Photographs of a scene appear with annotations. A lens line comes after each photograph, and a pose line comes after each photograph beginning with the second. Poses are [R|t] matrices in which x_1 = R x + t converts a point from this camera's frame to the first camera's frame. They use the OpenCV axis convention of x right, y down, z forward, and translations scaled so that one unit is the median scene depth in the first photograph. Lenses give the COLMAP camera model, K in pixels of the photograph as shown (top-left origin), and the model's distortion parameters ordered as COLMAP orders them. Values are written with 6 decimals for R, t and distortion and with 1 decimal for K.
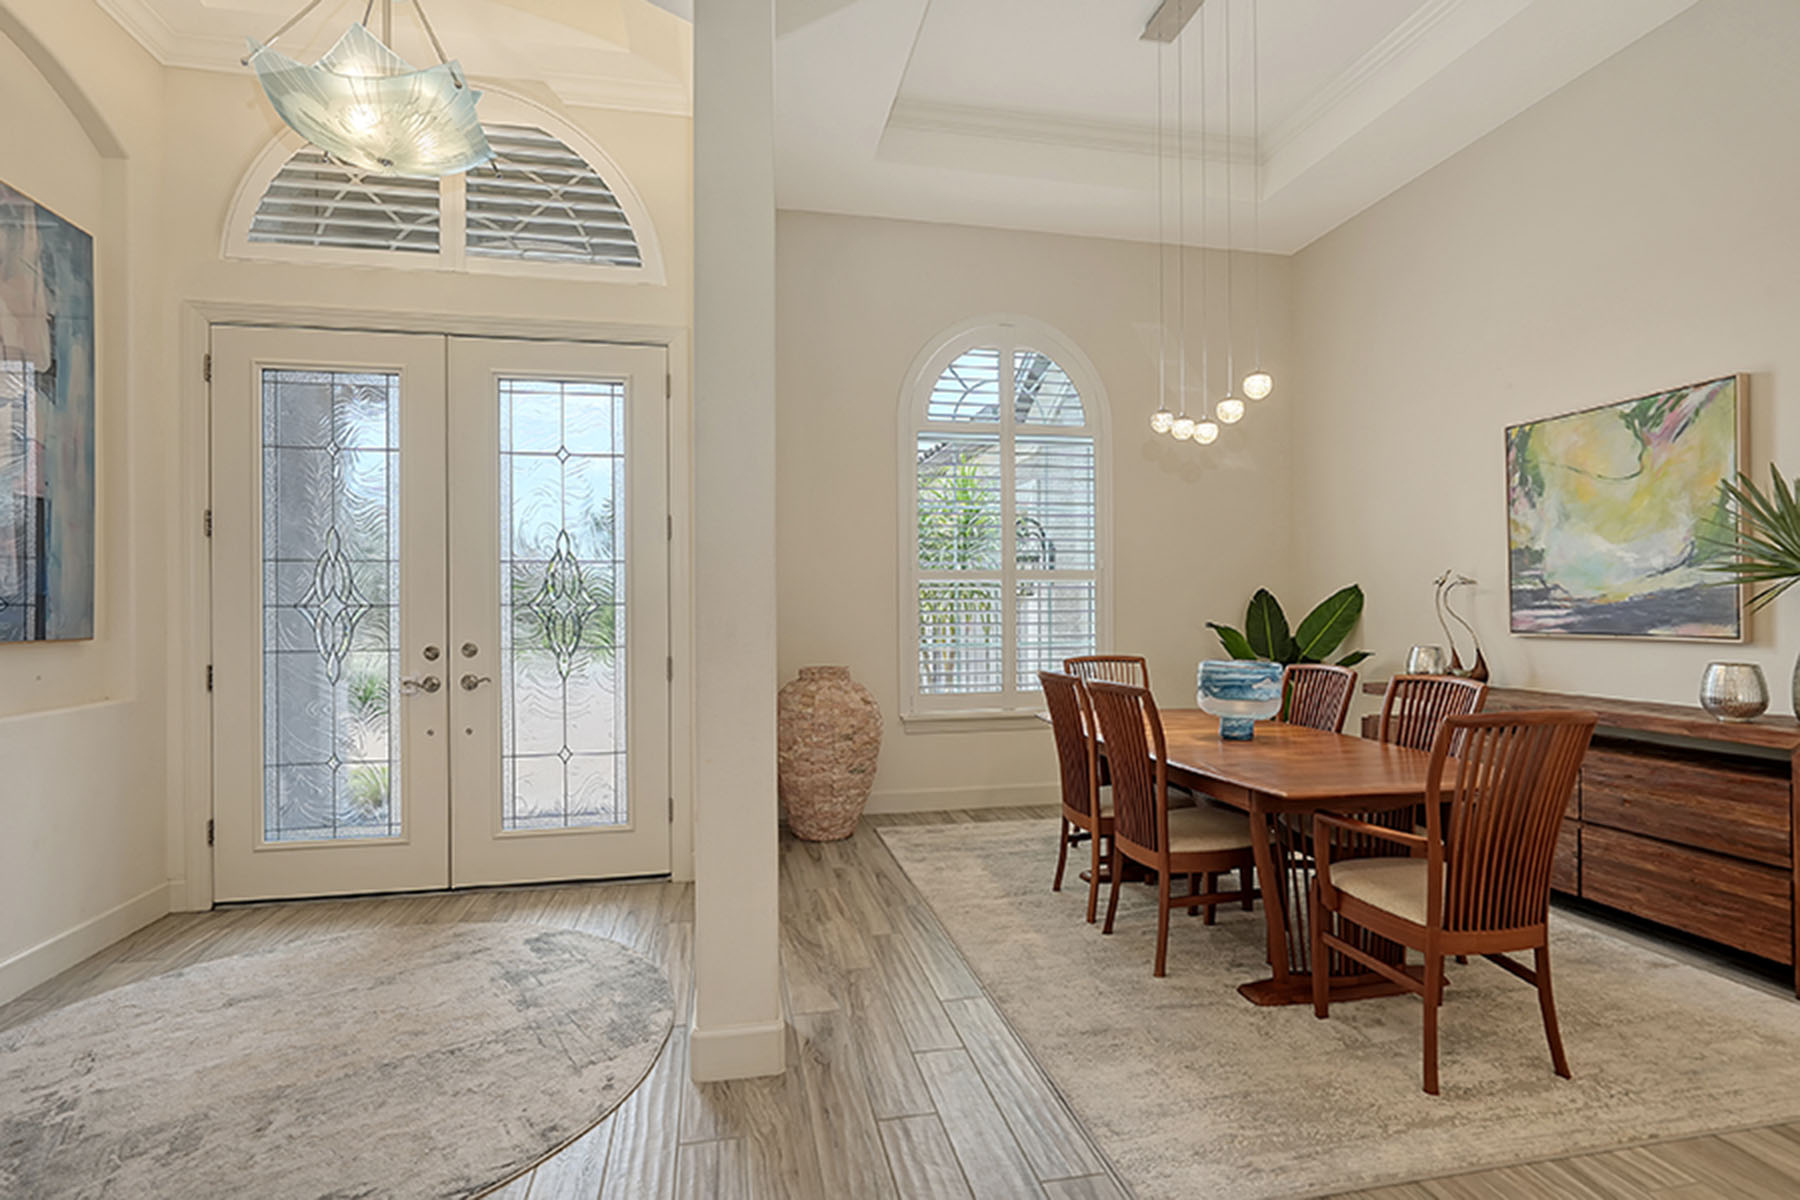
lens RADIAL K [[865.1, 0, 929.3], [0, 865.1, 613.0], [0, 0, 1]] dist [-0.000036, 0.000368]
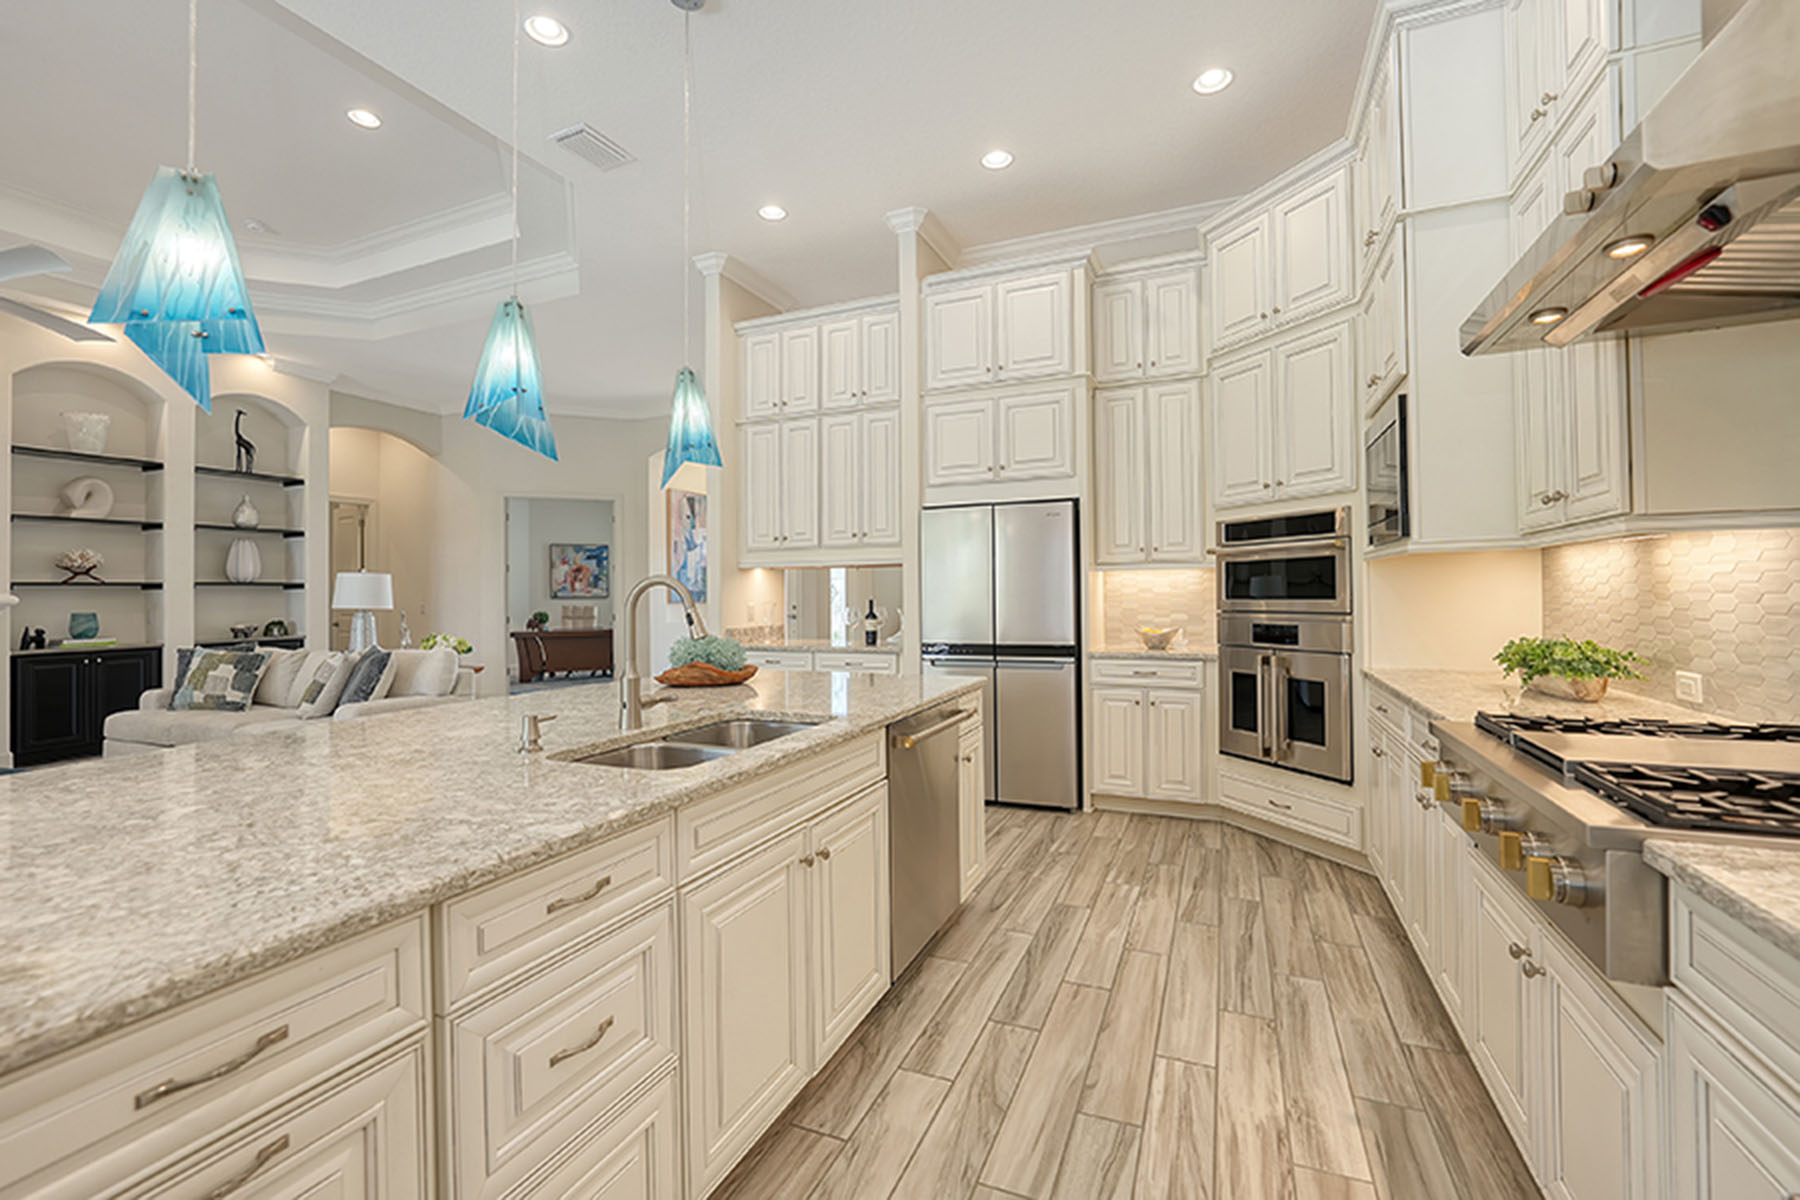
lens RADIAL K [[775.1, 0, 895.9], [0, 775.1, 580.4], [0, 0, 1]] dist [0.002142, 0.000420]
pose [[0.792214, -0.011510, -0.610135, 1.245647], [0.003039, 0.999884, -0.014915, -0.005888], [0.610236, 0.009962, 0.792157, -0.850198]]
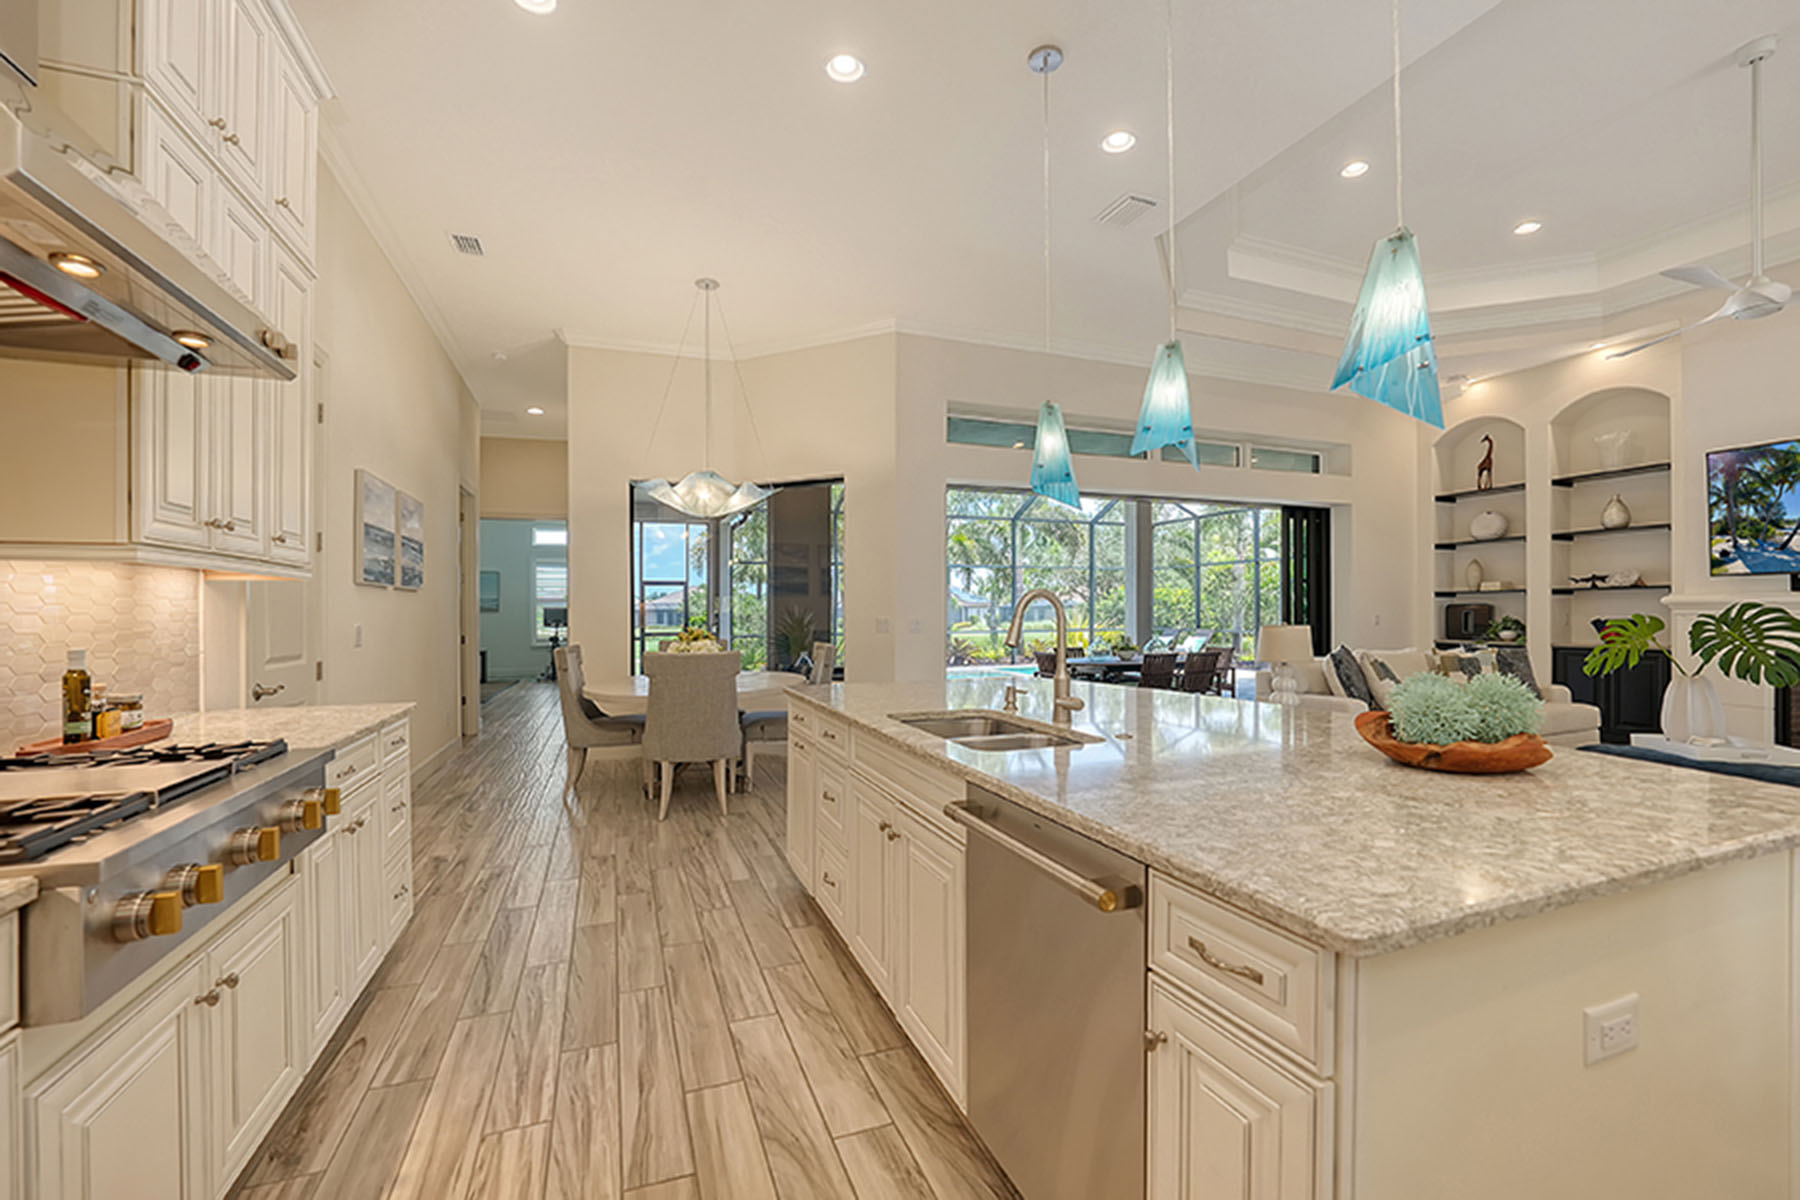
lens RADIAL K [[744.5, 0, 911.2], [0, 744.5, 616.0], [0, 0, 1]] dist [-0.014659, 0.000163]
pose [[-0.990351, 0.016431, -0.137606, 1.003092], [0.014670, 0.999797, 0.013807, -0.006019], [0.137805, 0.011655, -0.990391, -0.079436]]
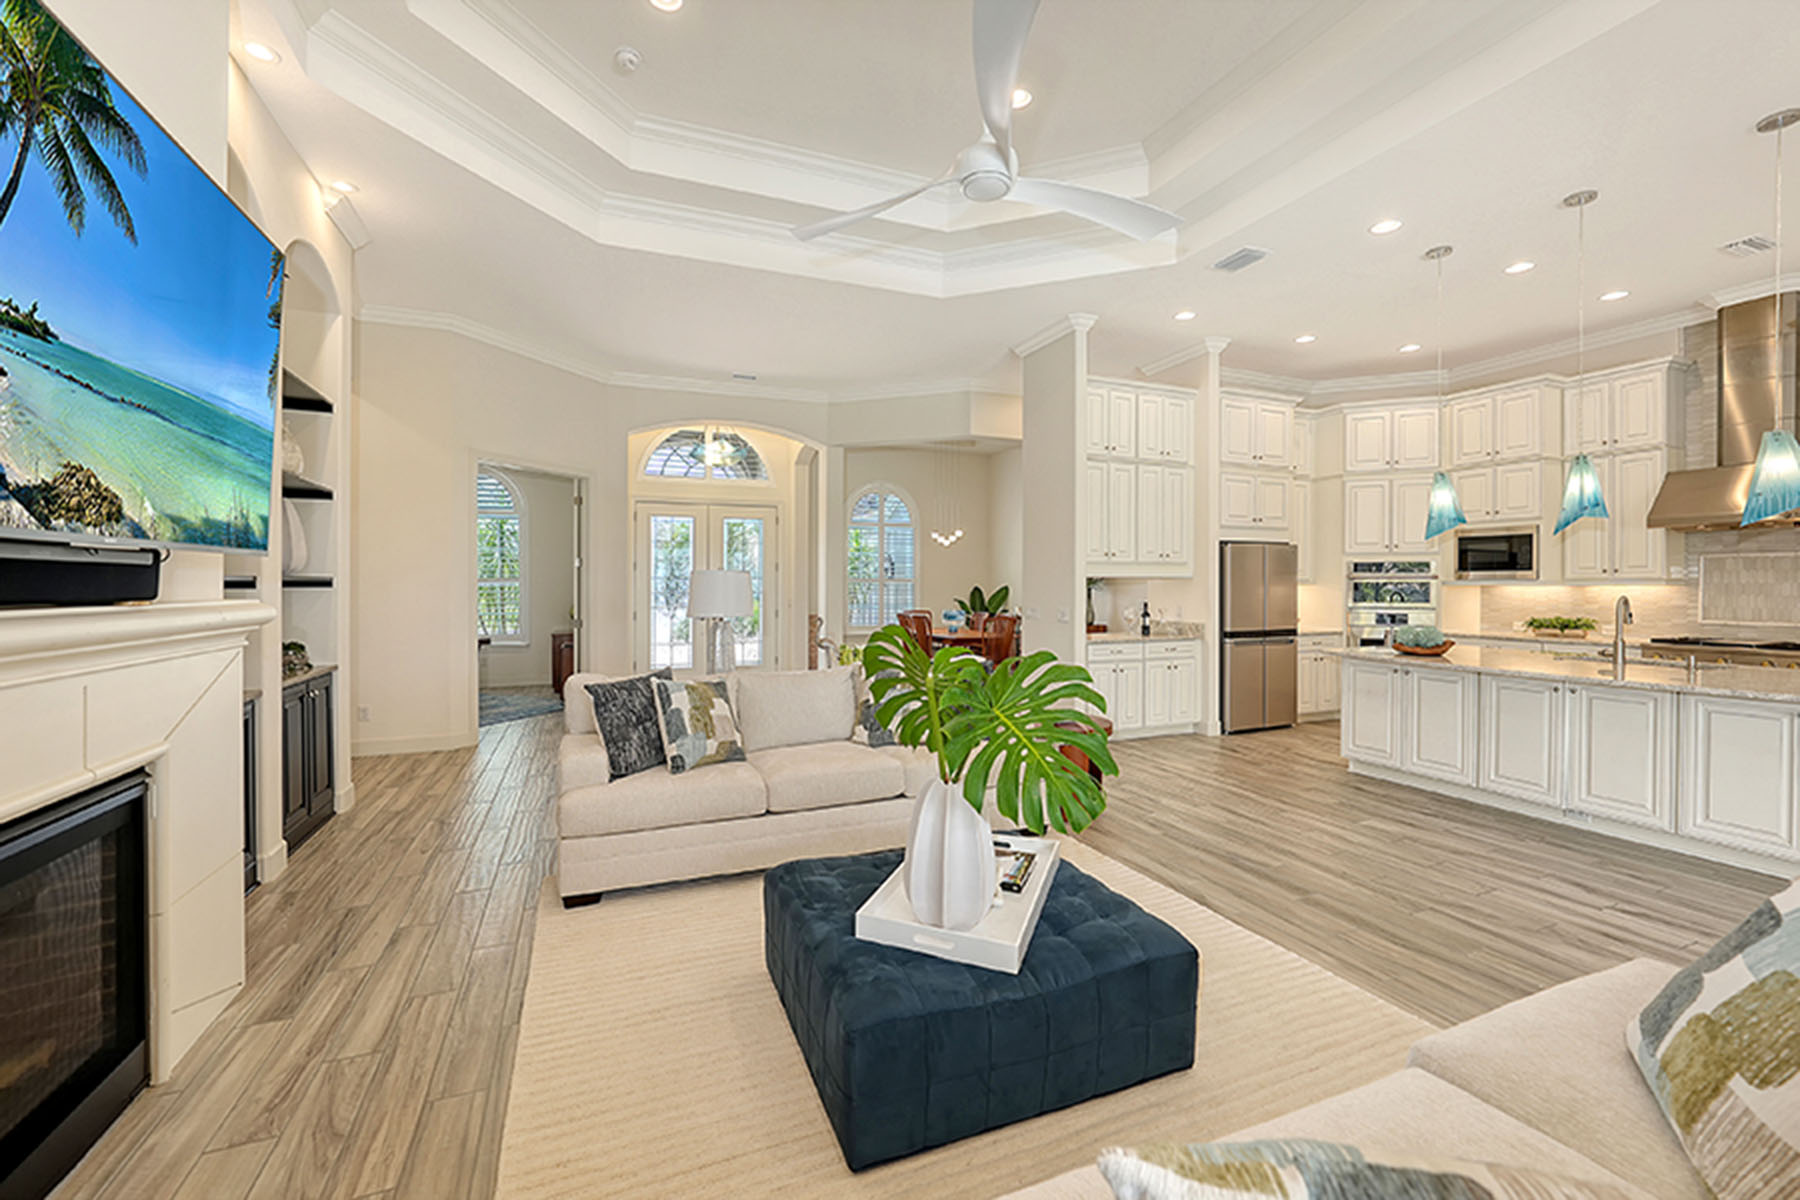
lens RADIAL K [[740.1, 0, 903.3], [0, 740.1, 584.4], [0, 0, 1]] dist [-0.003759, -0.000195]
pose [[0.981629, 0.007815, 0.190638, -0.301904], [-0.006602, 0.999954, -0.006997, -0.018241], [-0.190684, 0.005609, 0.981636, -1.379411]]
